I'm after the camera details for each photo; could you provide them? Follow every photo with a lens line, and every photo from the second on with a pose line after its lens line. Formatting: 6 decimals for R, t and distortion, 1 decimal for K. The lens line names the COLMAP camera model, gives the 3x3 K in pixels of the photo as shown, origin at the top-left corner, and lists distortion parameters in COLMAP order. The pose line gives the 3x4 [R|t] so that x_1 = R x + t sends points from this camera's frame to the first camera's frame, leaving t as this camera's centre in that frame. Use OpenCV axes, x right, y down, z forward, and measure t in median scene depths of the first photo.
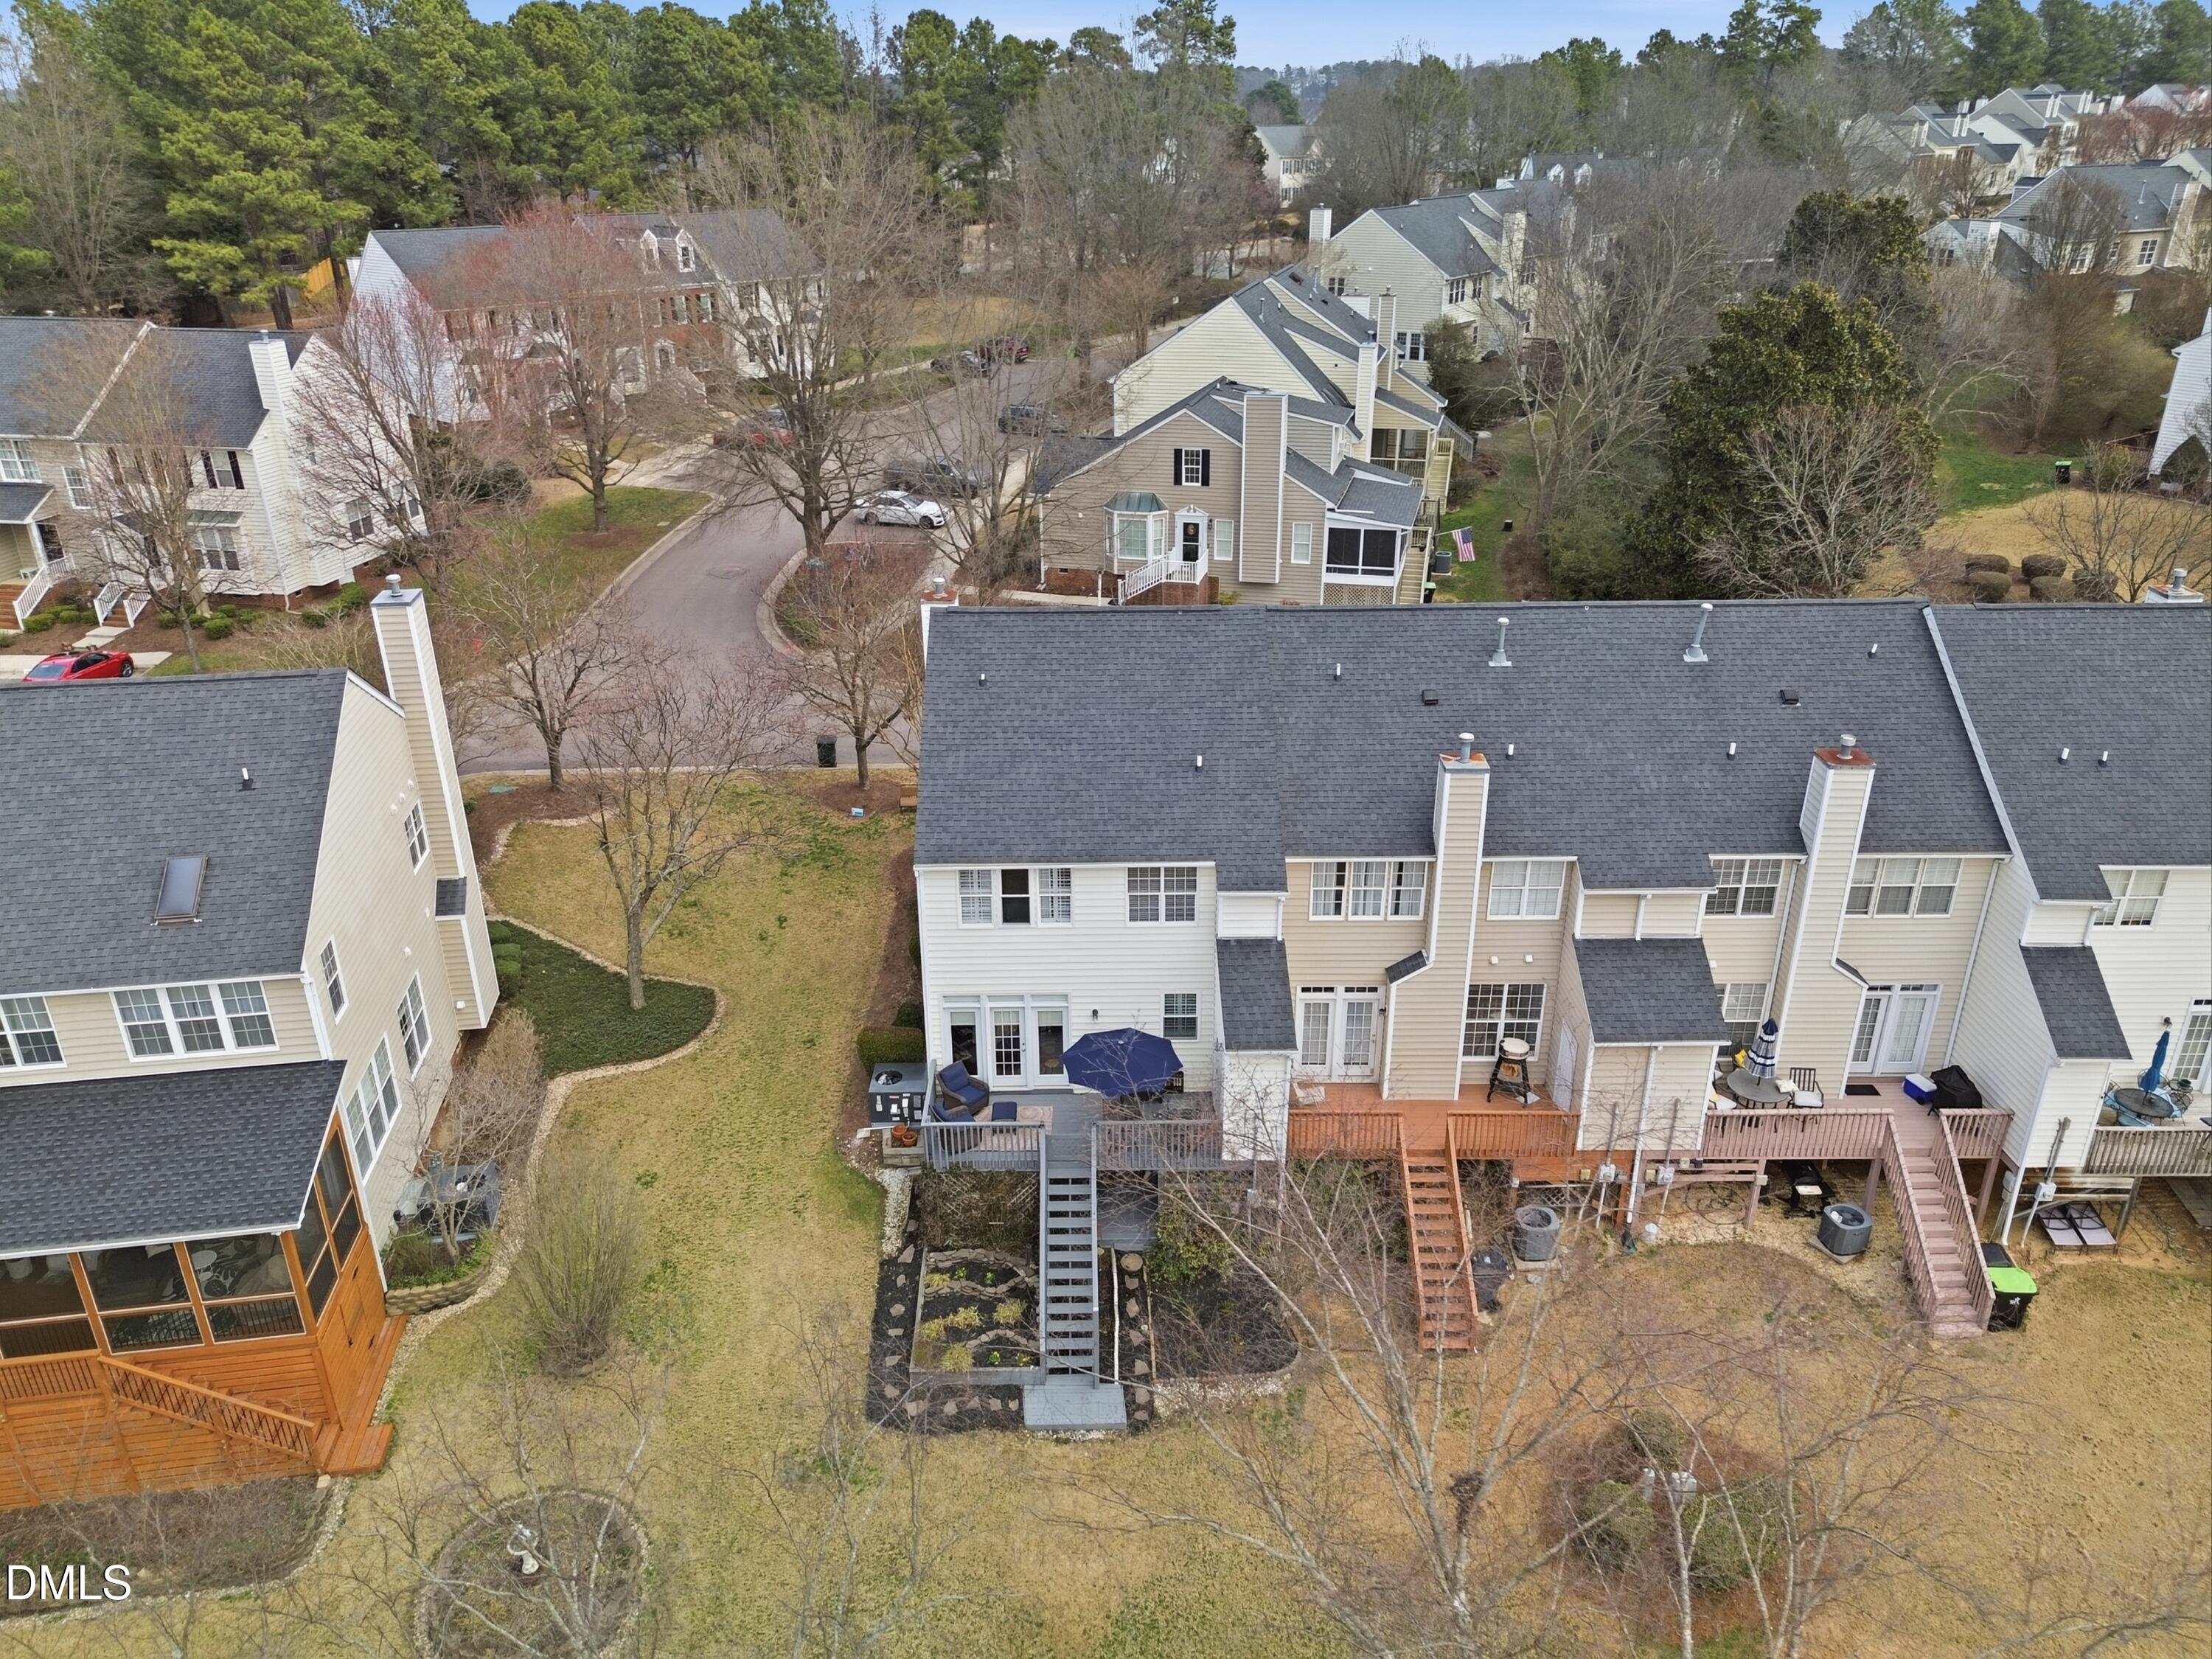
lens RADIAL K [[1403.6, 0, 1092.9], [0, 1403.6, 814.9], [0, 0, 1]] dist [0.000036, -0.000552]
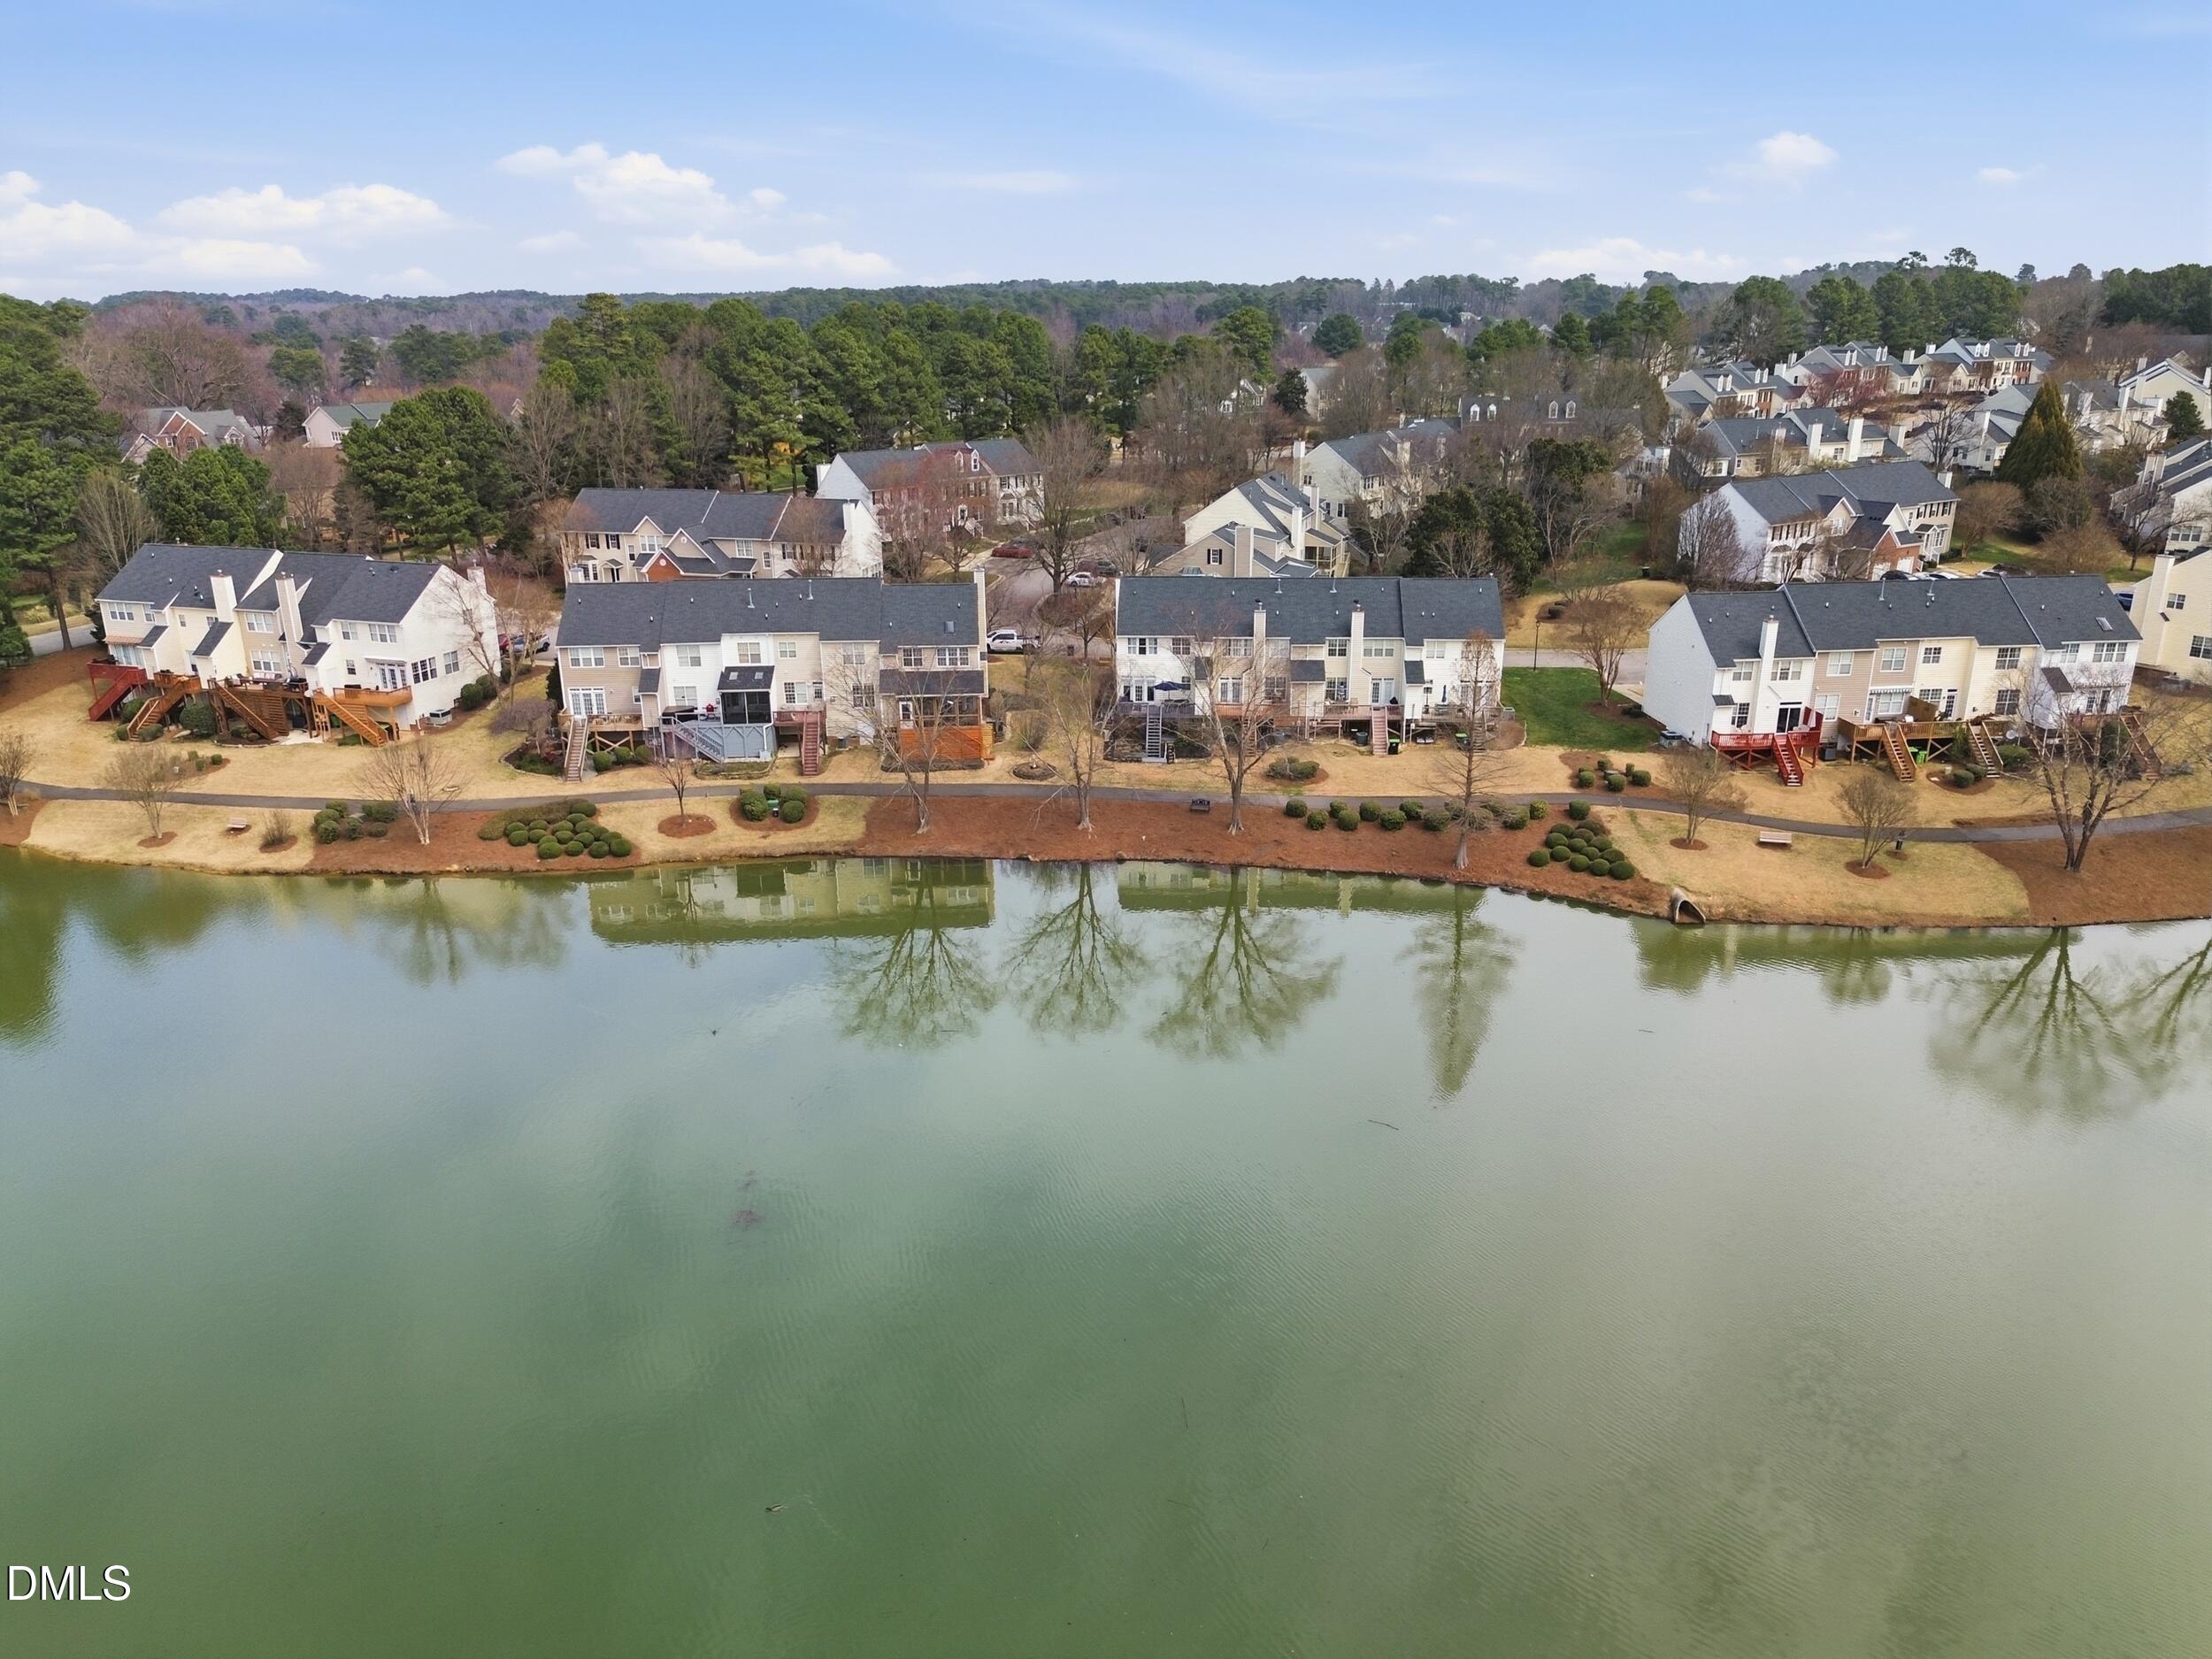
lens RADIAL K [[1165.1, 0, 1106.2], [0, 1165.1, 819.7], [0, 0, 1]] dist [-0.002681, 0.000640]
pose [[0.997129, 0.025189, -0.071414, 0.039827], [-0.029749, 0.997537, -0.063523, 0.343820], [0.069638, 0.065465, 0.995422, -1.002214]]
